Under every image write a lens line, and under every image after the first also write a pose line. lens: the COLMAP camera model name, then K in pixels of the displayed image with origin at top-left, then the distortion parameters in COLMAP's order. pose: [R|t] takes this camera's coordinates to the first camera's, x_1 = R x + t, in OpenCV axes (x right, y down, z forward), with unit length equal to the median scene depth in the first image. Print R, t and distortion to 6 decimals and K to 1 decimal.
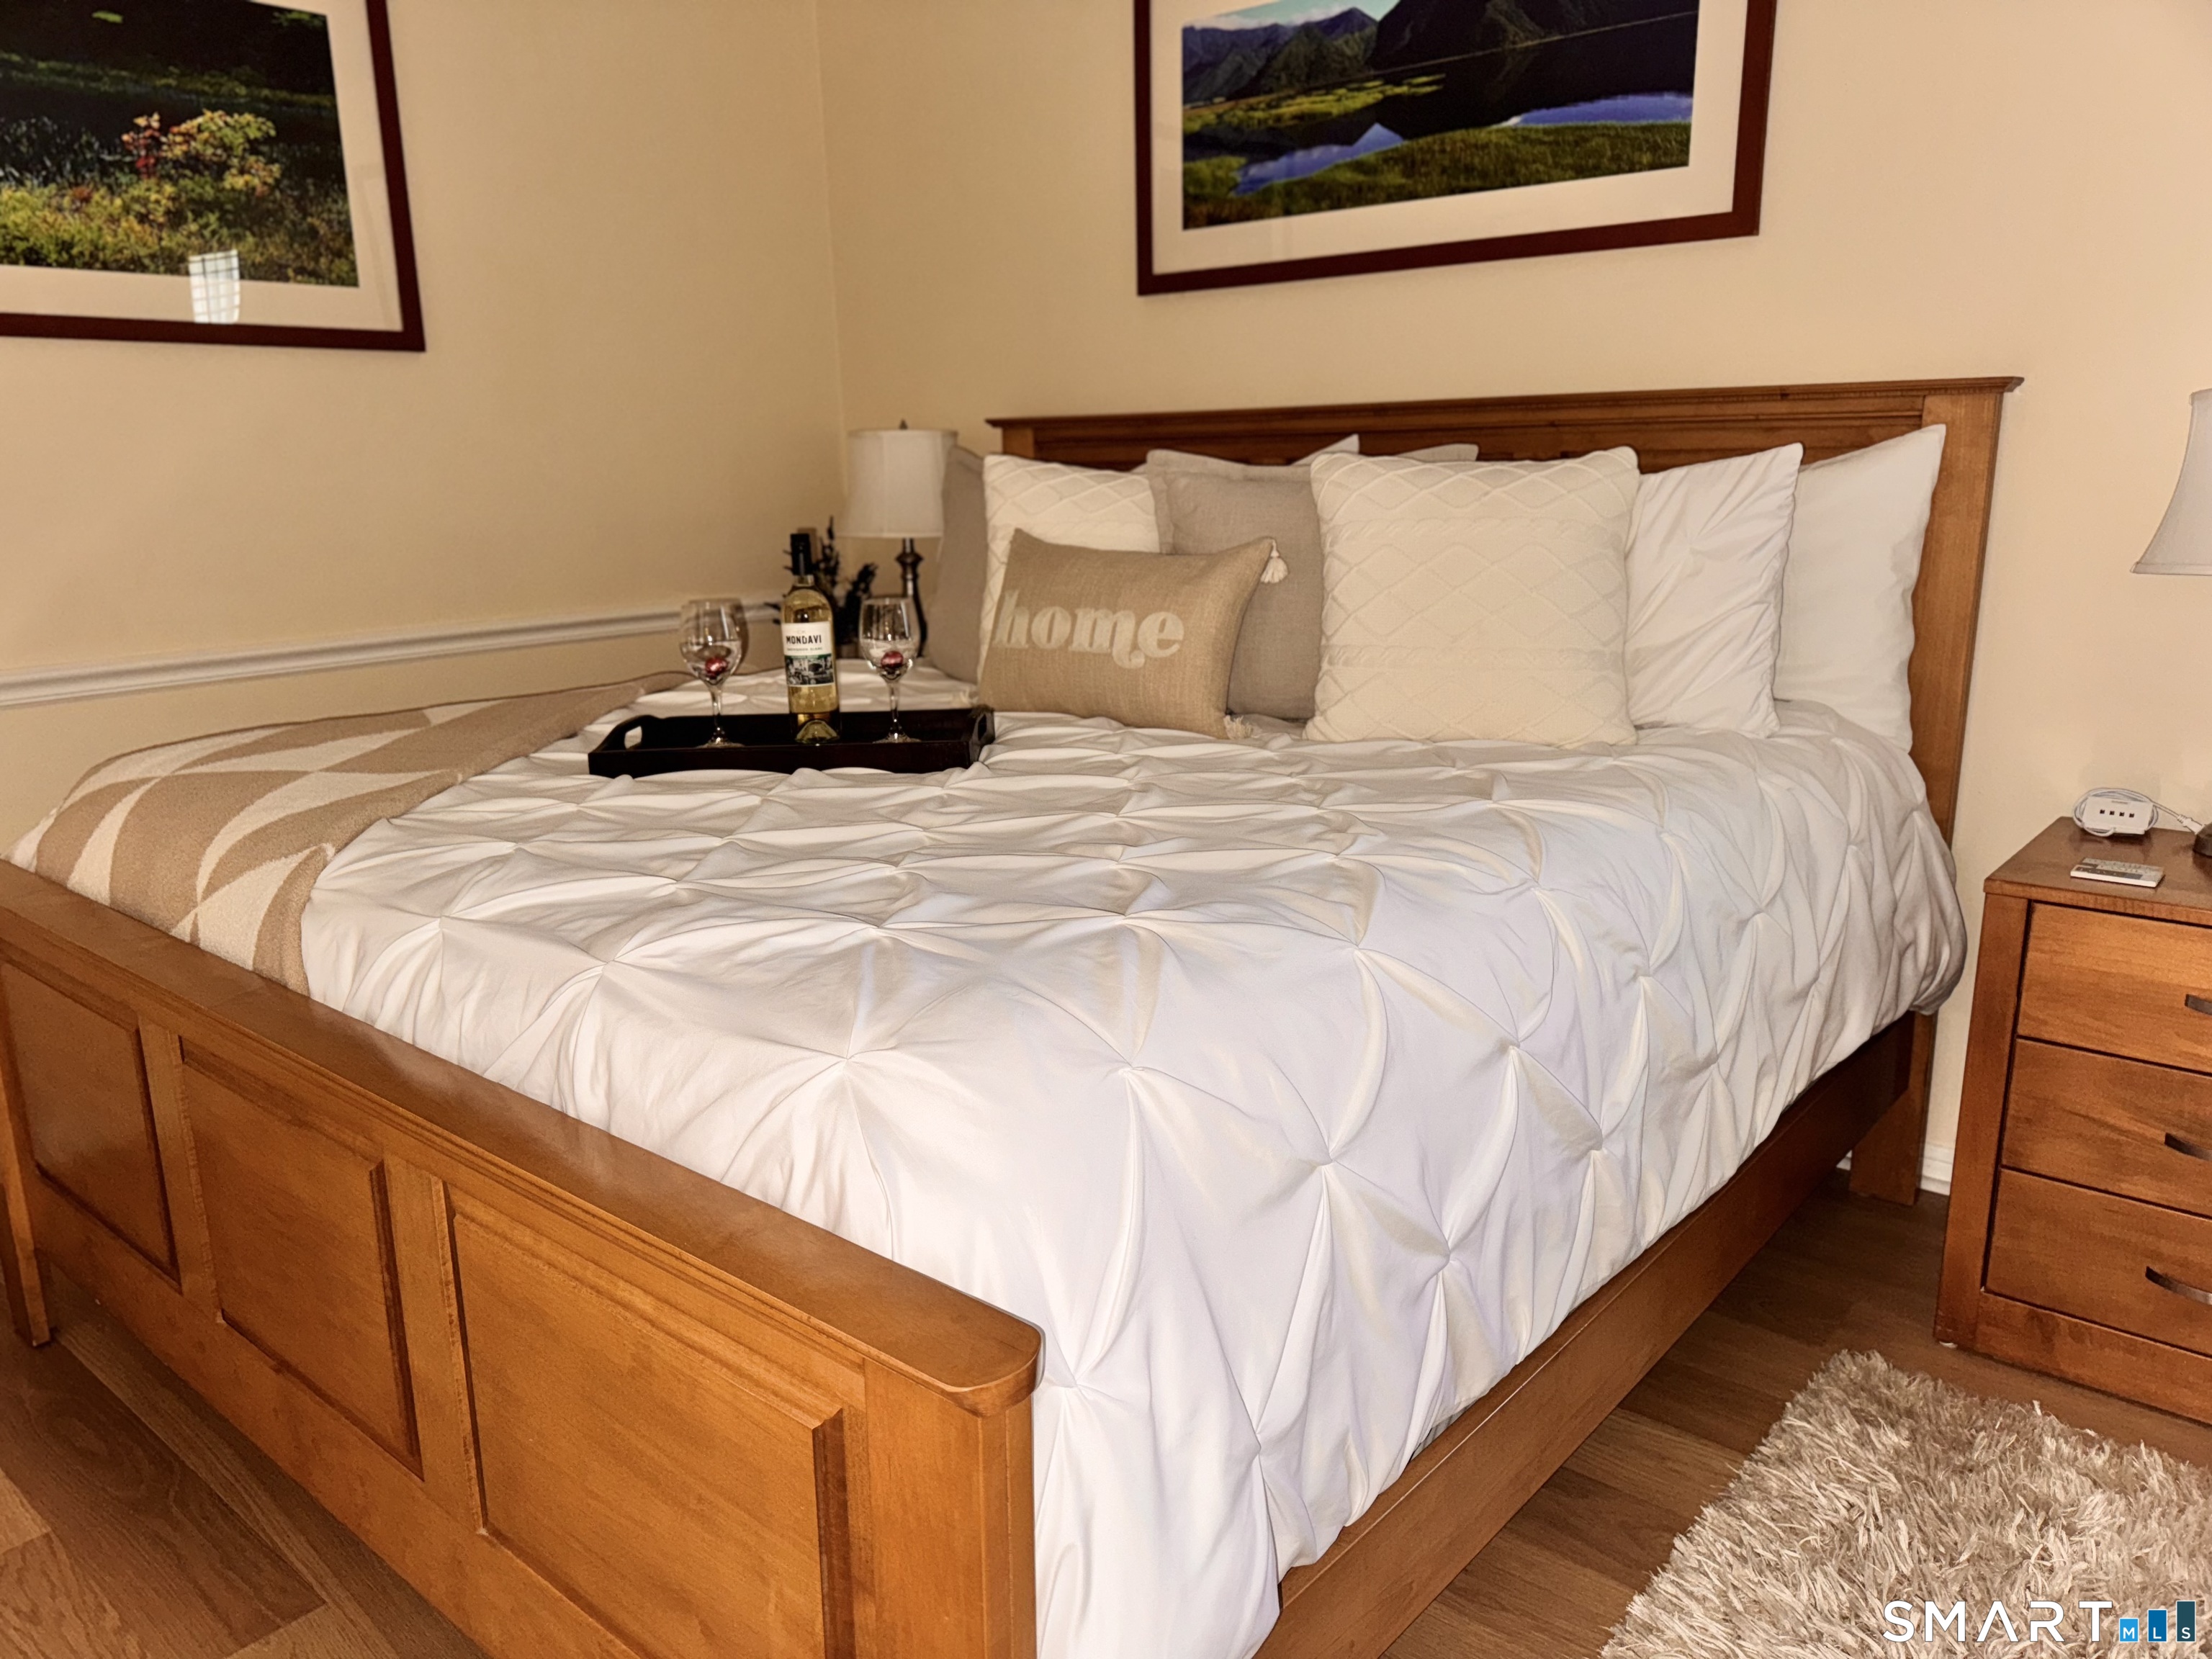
lens RADIAL K [[1555.0, 0, 1085.4], [0, 1555.0, 822.0], [0, 0, 1]] dist [0.049615, -0.060905]
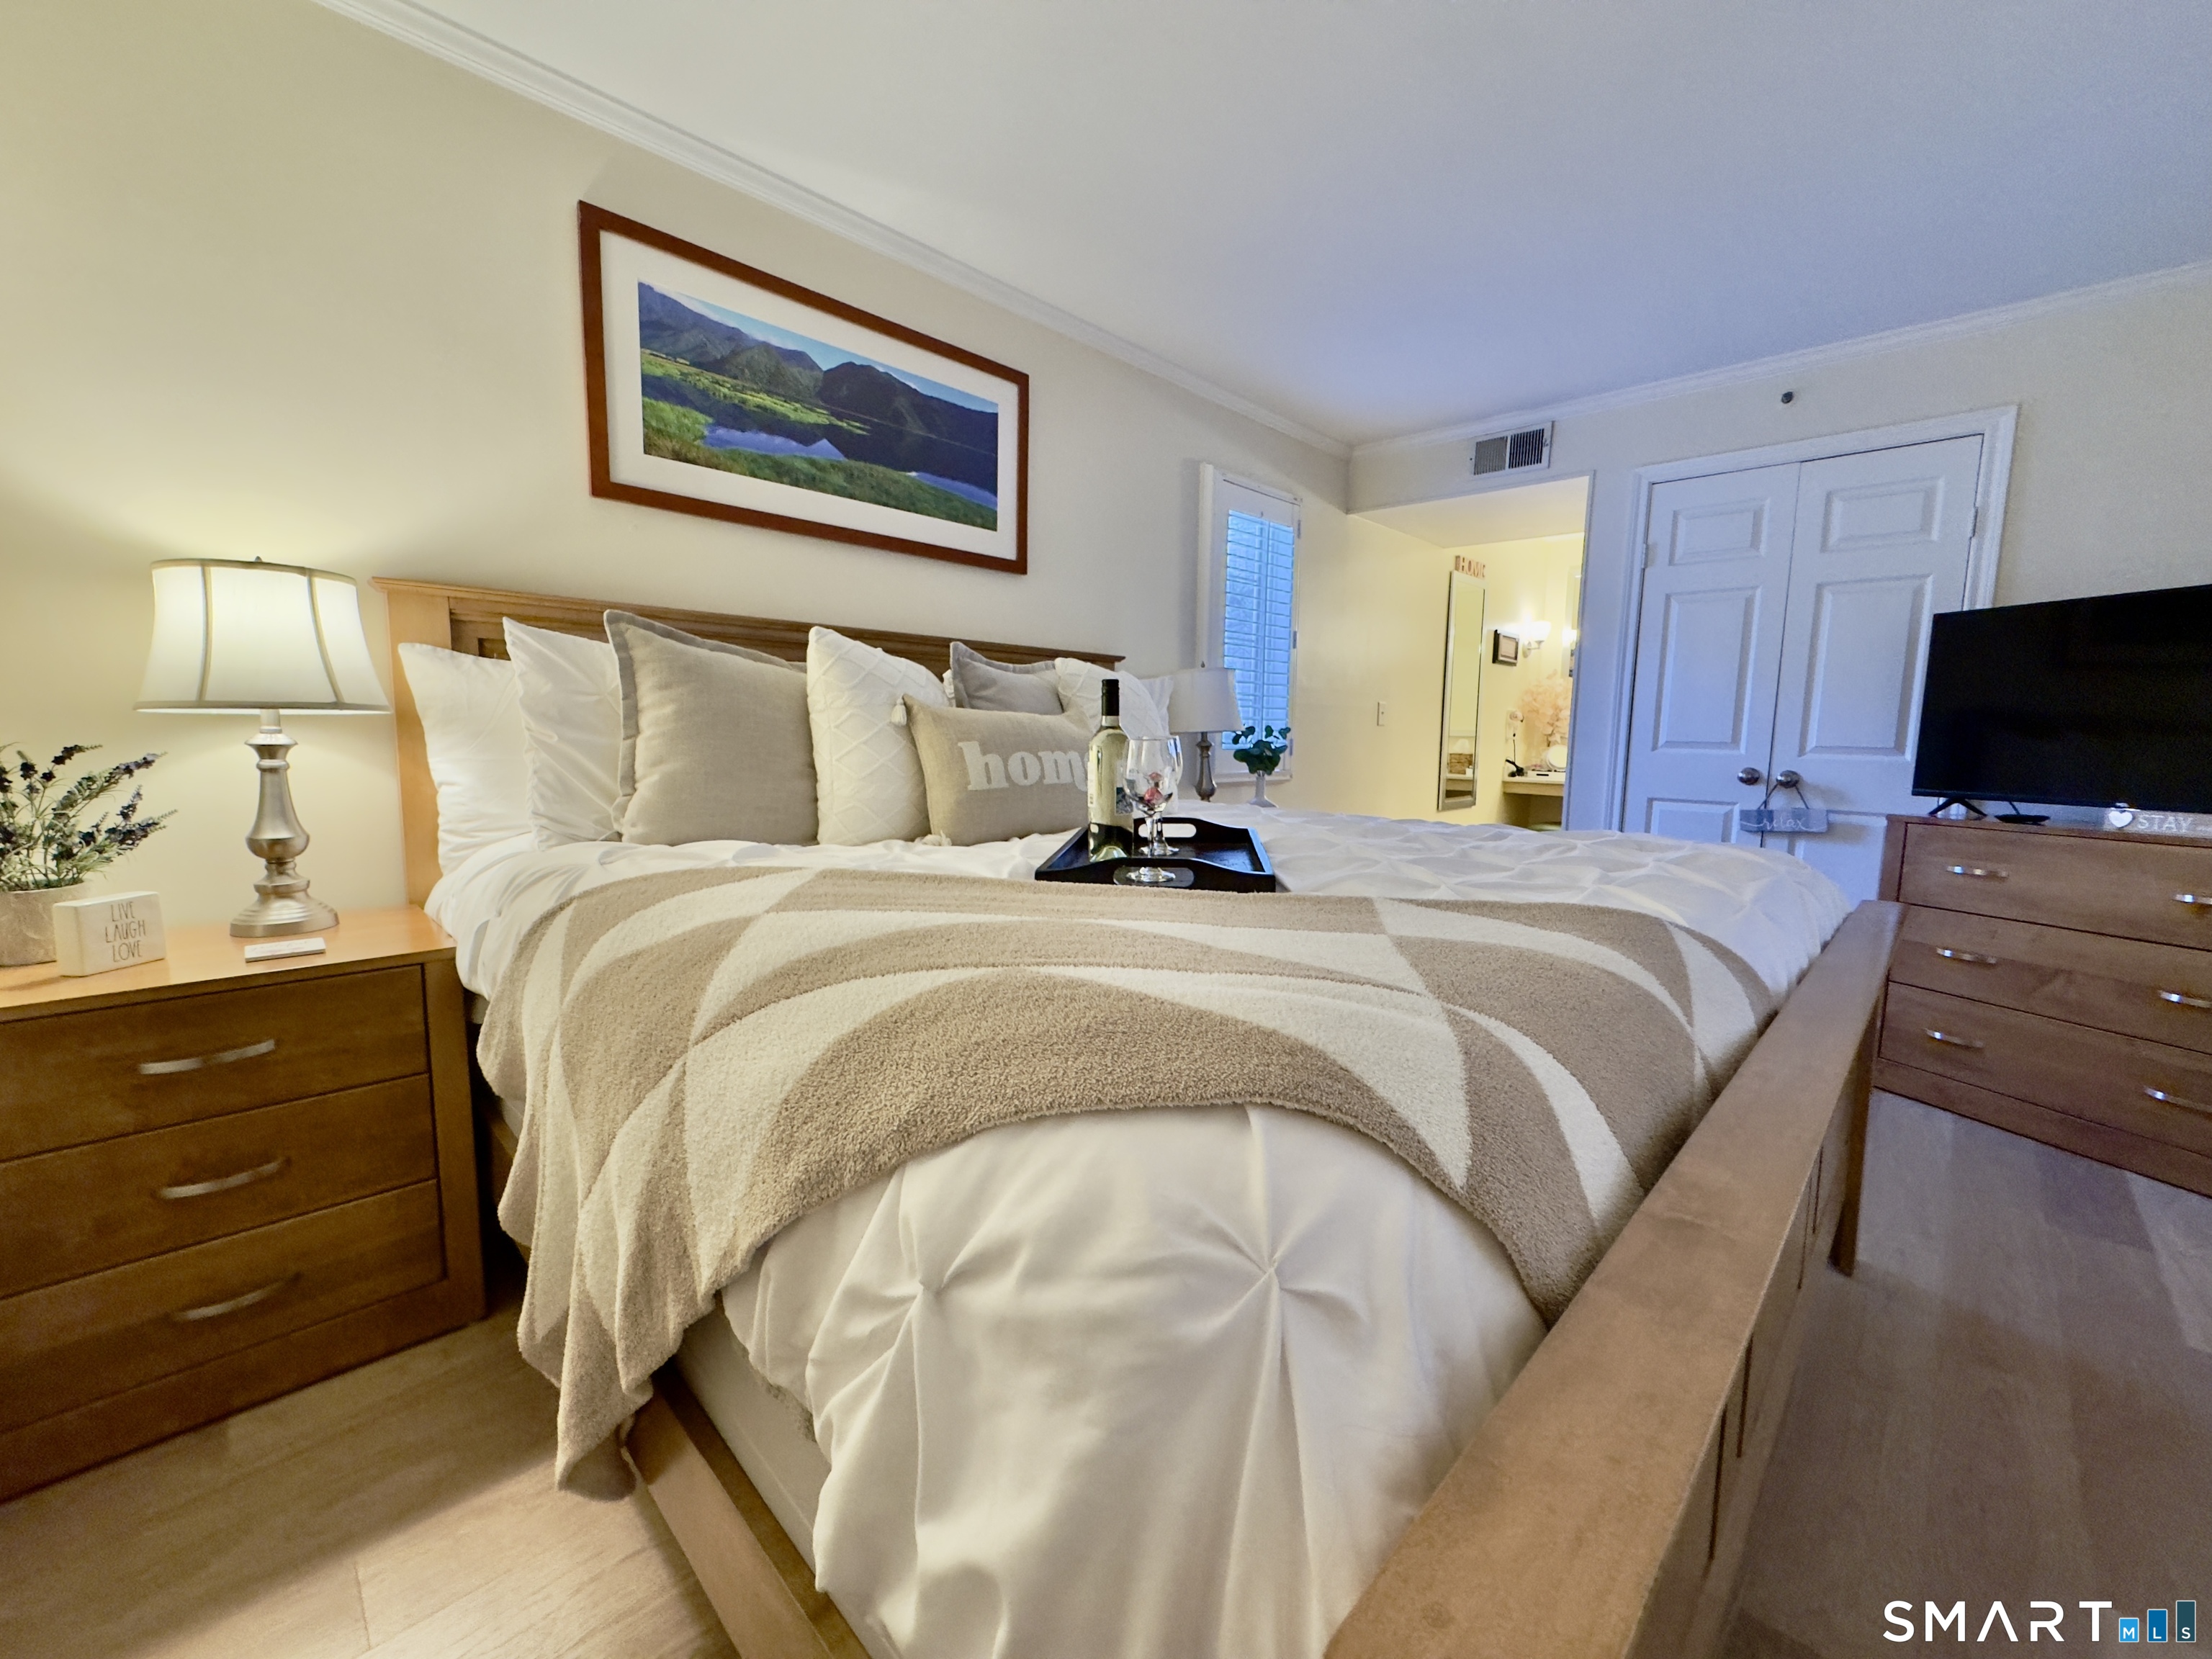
lens RADIAL K [[879.3, 0, 1103.3], [0, 879.3, 843.4], [0, 0, 1]] dist [-0.004196, -0.000348]
pose [[0.063870, -0.116987, 0.991078, -0.352341], [0.206754, 0.973110, 0.101541, -0.057708], [-0.976306, 0.198424, 0.086340, 0.403659]]
